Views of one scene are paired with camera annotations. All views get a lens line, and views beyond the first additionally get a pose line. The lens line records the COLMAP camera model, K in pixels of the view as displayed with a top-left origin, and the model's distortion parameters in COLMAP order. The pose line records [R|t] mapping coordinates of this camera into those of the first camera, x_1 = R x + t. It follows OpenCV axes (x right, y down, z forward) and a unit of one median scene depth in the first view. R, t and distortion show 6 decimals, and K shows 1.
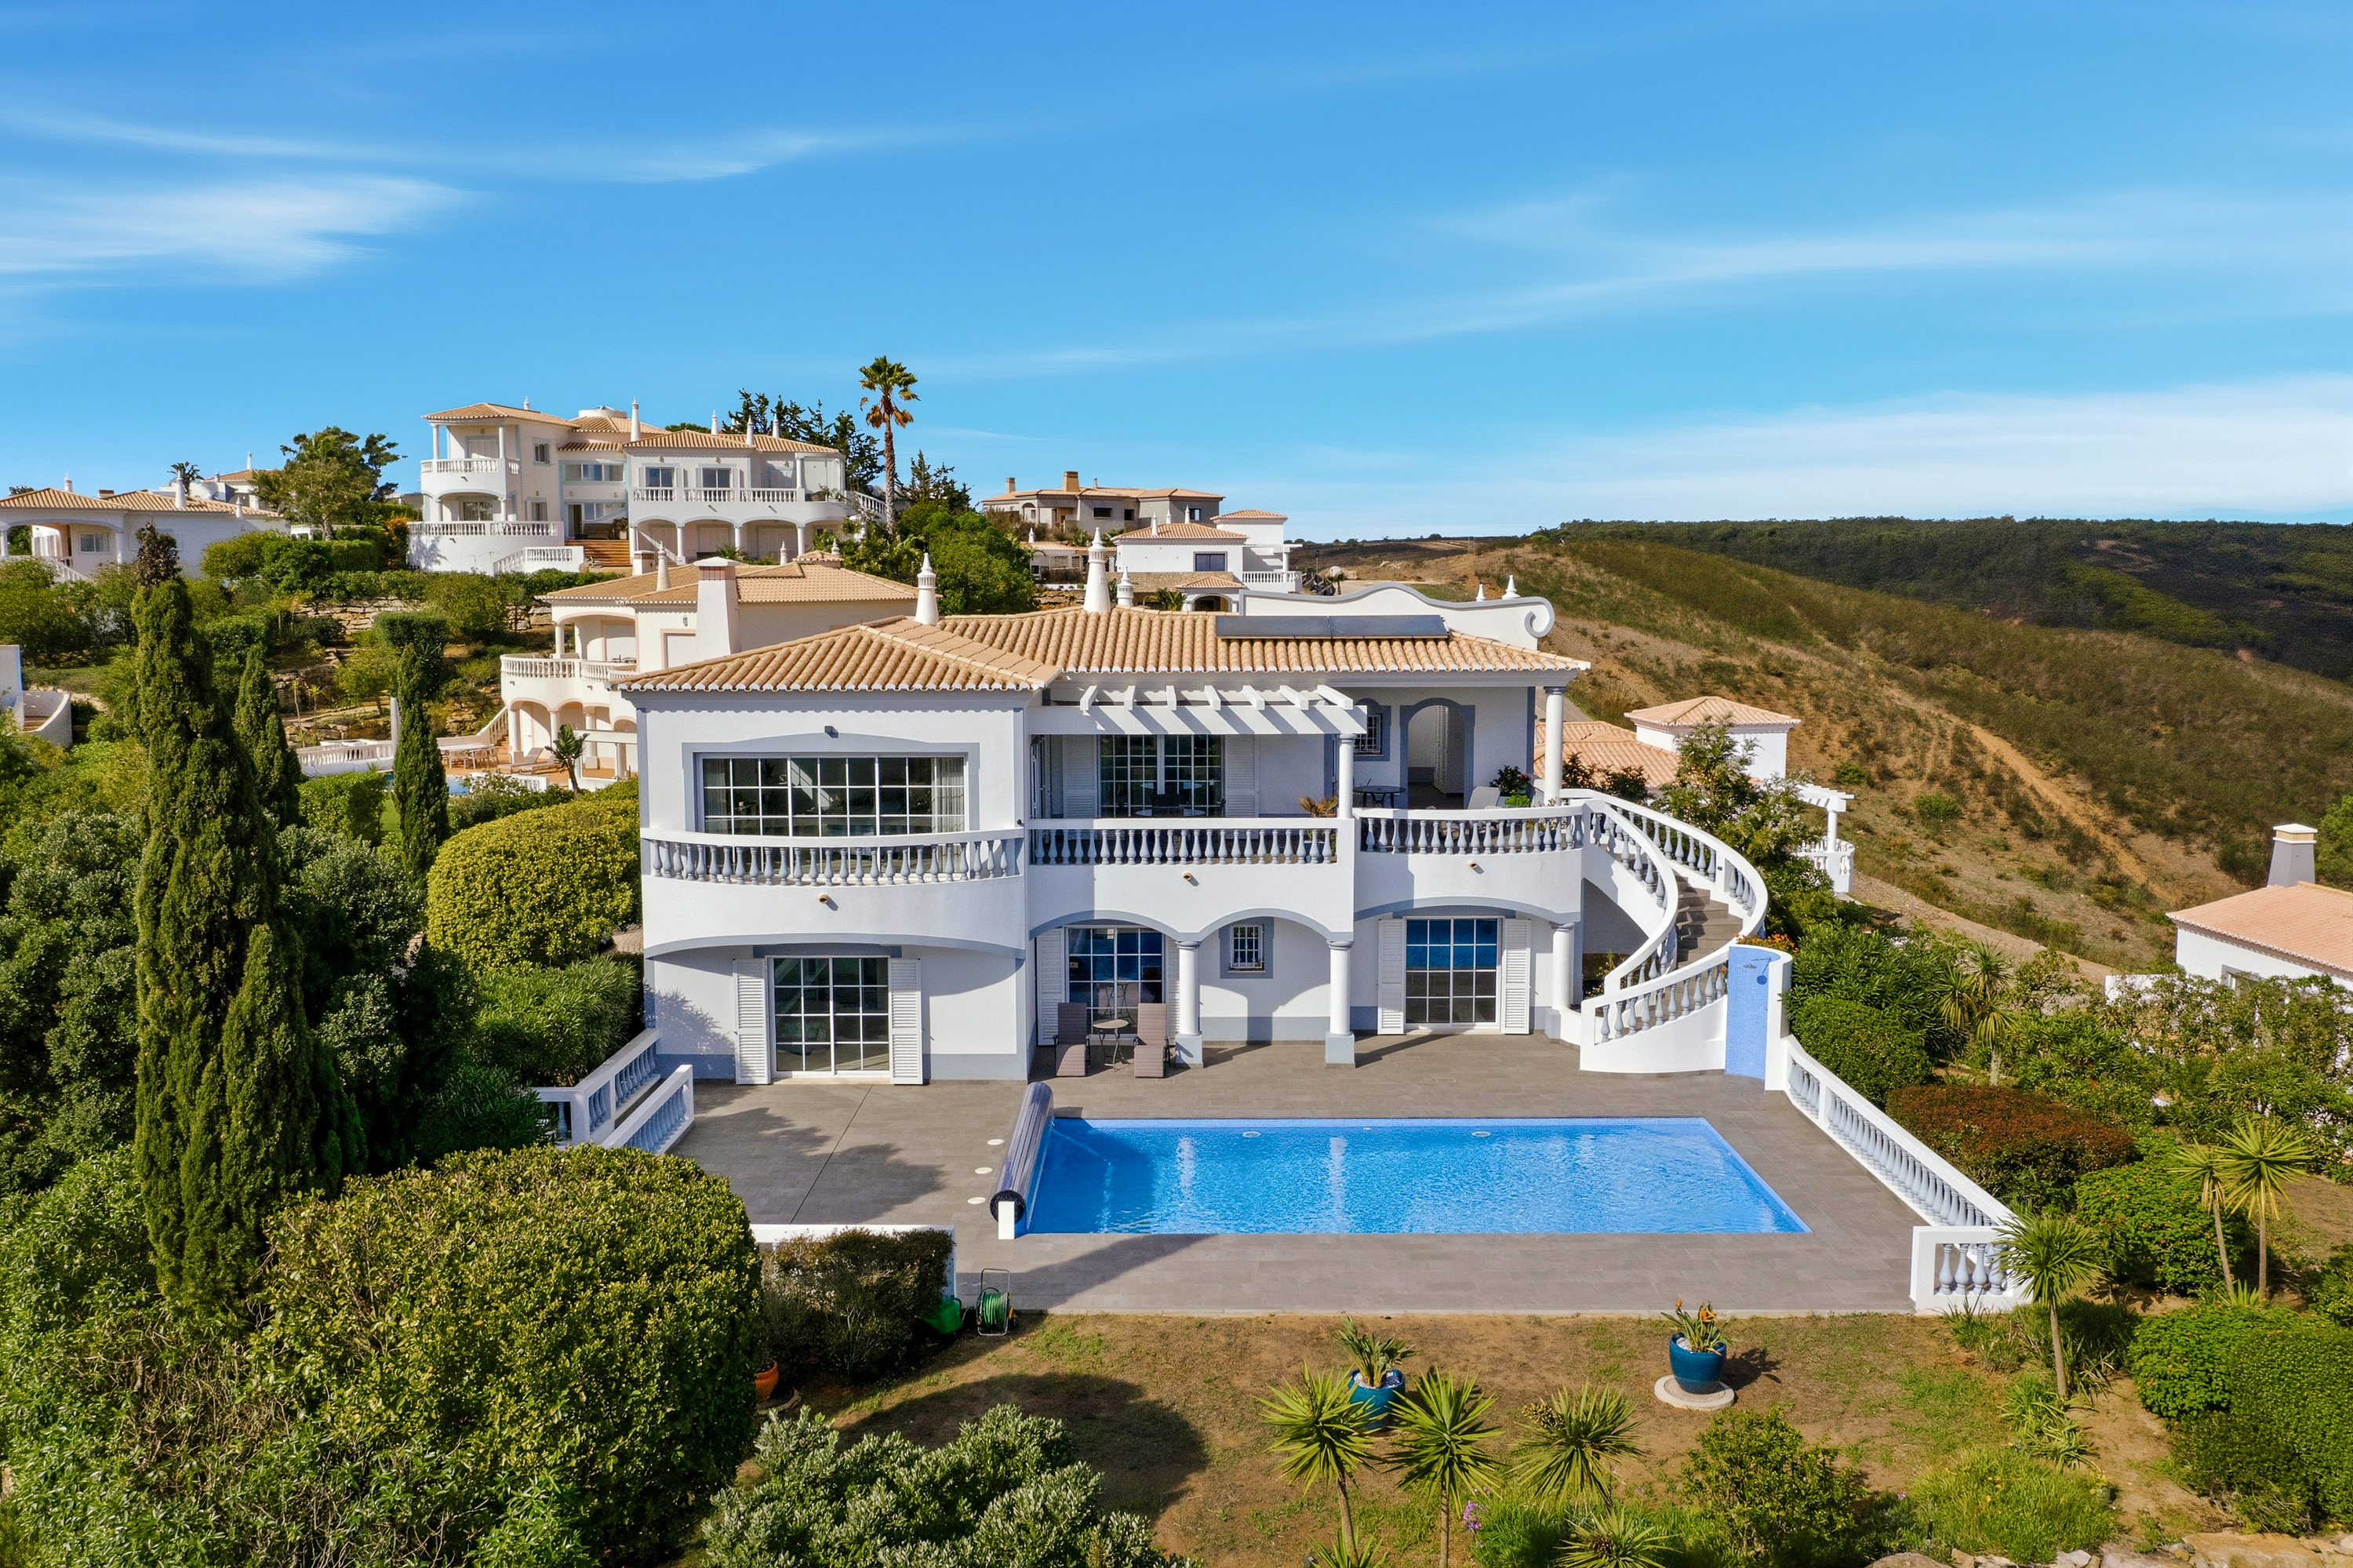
lens RADIAL K [[1867.9, 0, 1178.3], [0, 1867.9, 791.2], [0, 0, 1]] dist [-0.006427, 0.001262]
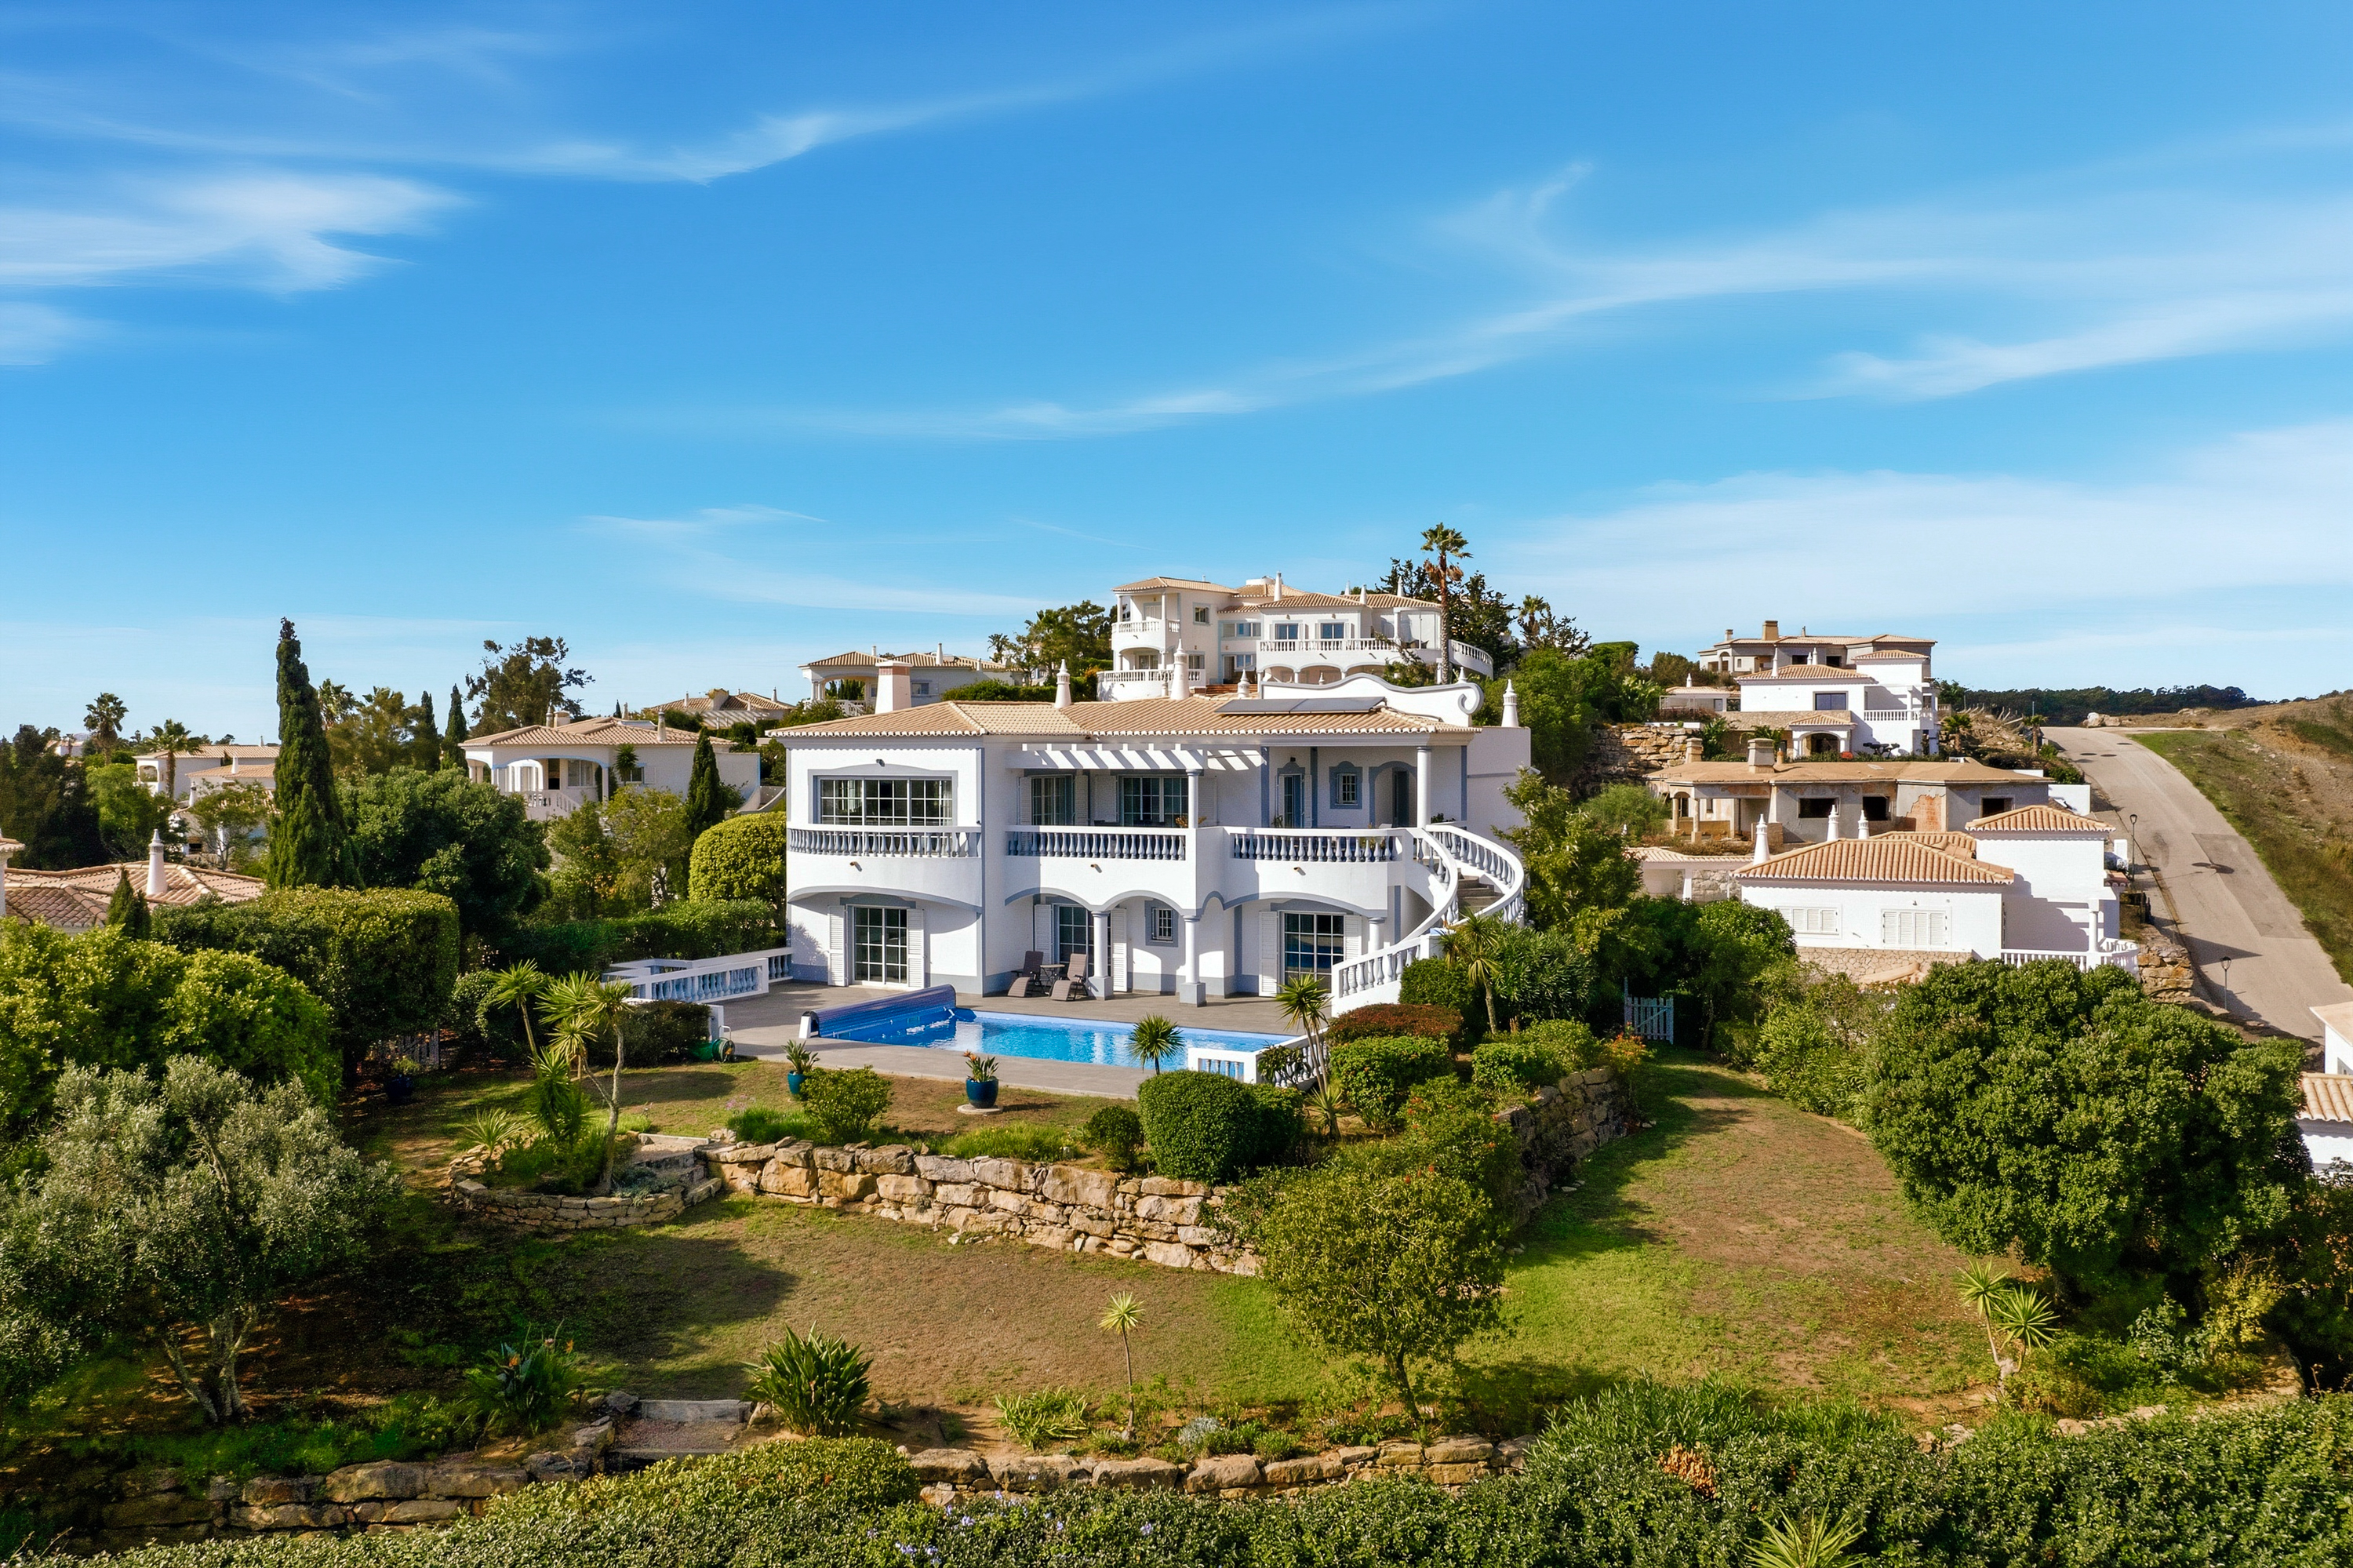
lens RADIAL K [[1867.9, 0, 1175.4], [0, 1867.9, 772.9], [0, 0, 1]] dist [-0.006427, 0.001262]
pose [[0.878231, 0.007460, -0.478178, 0.761347], [-0.054748, 0.994873, -0.085030, 0.094253], [0.475092, 0.100855, 0.874137, -0.259817]]
